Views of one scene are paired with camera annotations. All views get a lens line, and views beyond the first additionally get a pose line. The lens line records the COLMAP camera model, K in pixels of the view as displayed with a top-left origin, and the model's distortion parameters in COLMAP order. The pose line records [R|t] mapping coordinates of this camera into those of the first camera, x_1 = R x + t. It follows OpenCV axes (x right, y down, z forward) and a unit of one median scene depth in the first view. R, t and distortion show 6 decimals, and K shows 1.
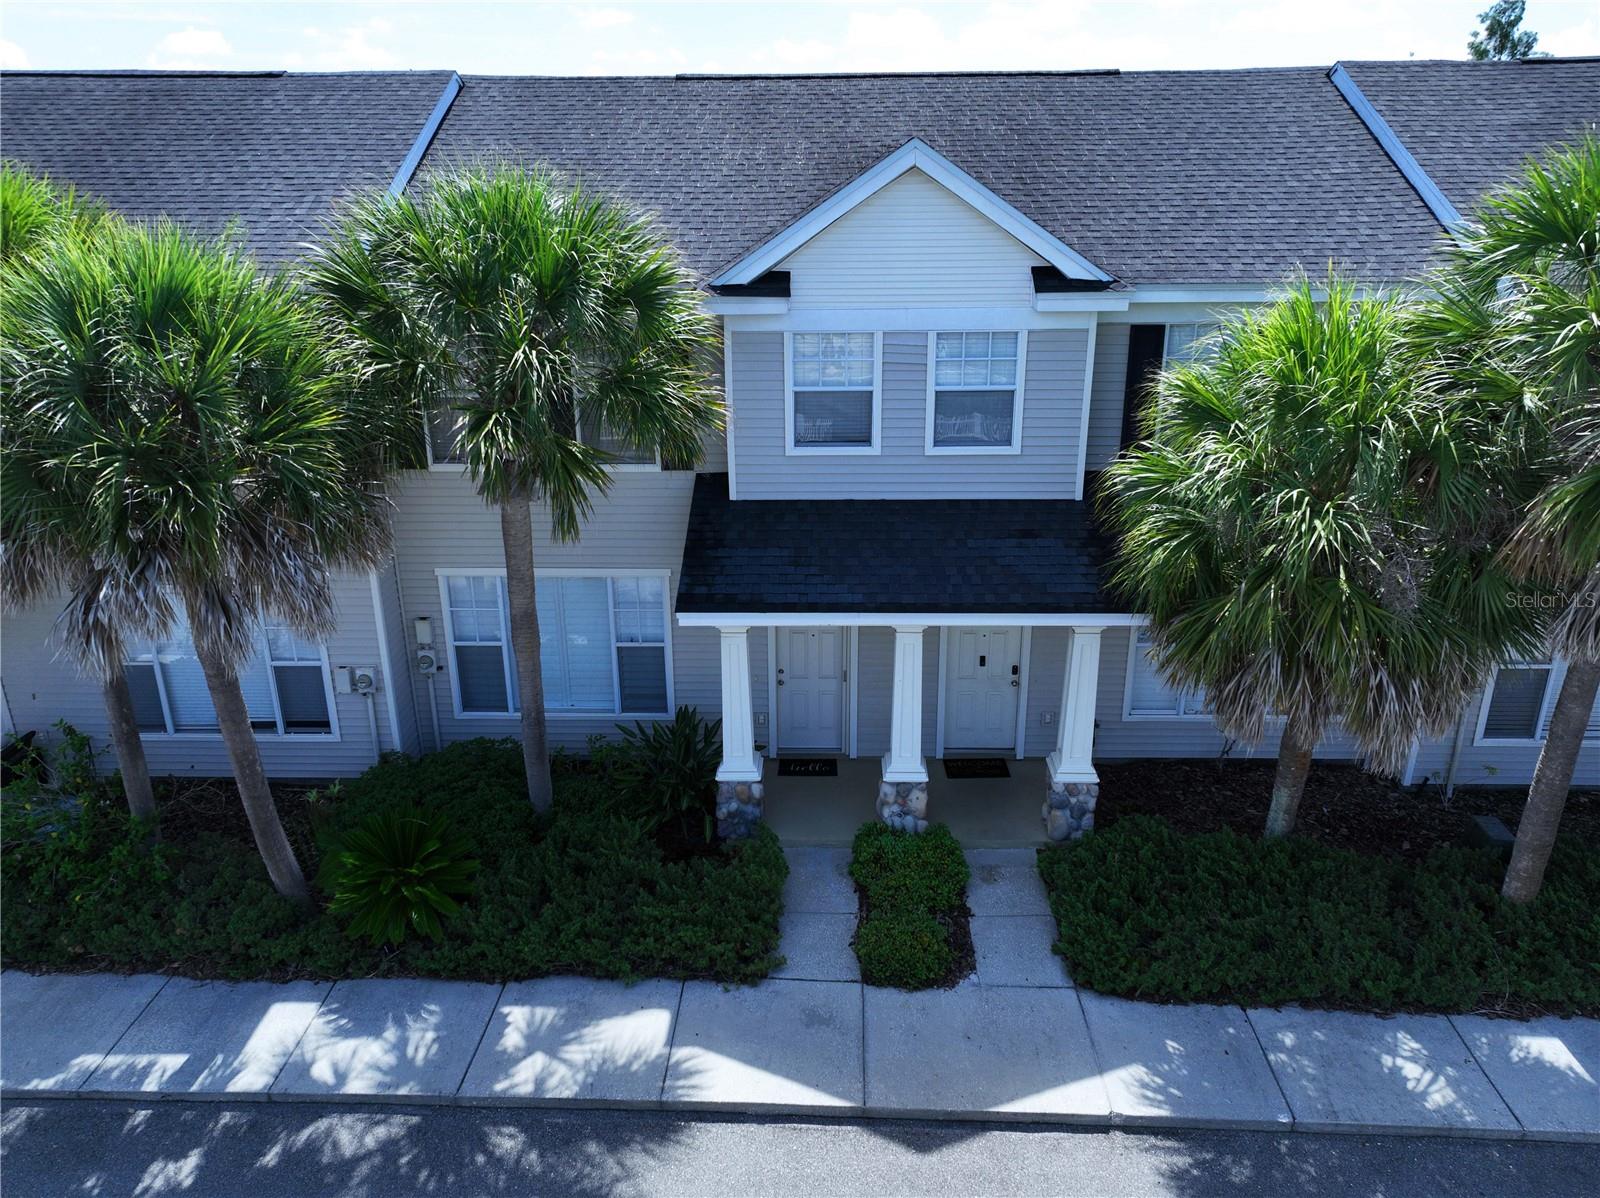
lens RADIAL K [[1154.2, 0, 796.0], [0, 1154.2, 602.1], [0, 0, 1]] dist [0.000459, 0.019686]
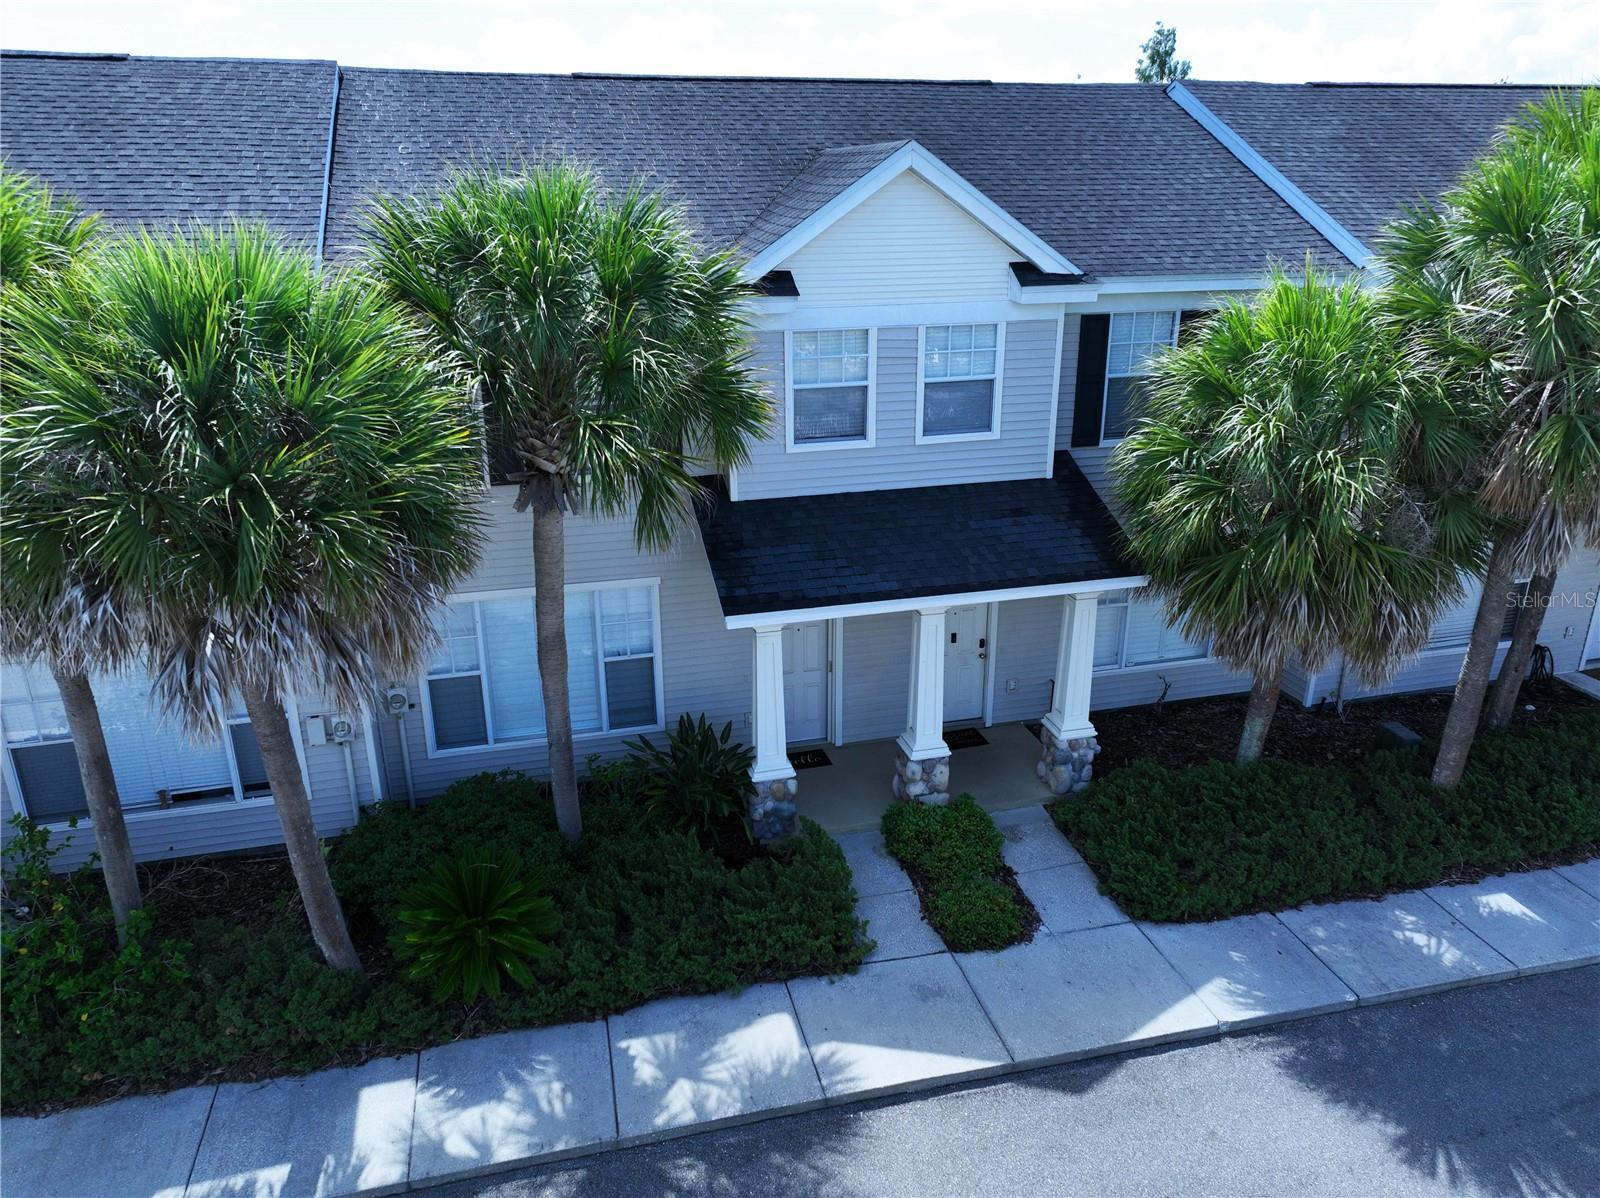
lens RADIAL K [[1154.2, 0, 749.3], [0, 1154.2, 604.2], [0, 0, 1]] dist [0.000459, 0.019686]
pose [[0.957779, -0.094412, 0.271562, -0.353574], [0.095504, 0.995386, 0.009224, -0.008343], [-0.271180, 0.017101, 0.962377, 0.041741]]
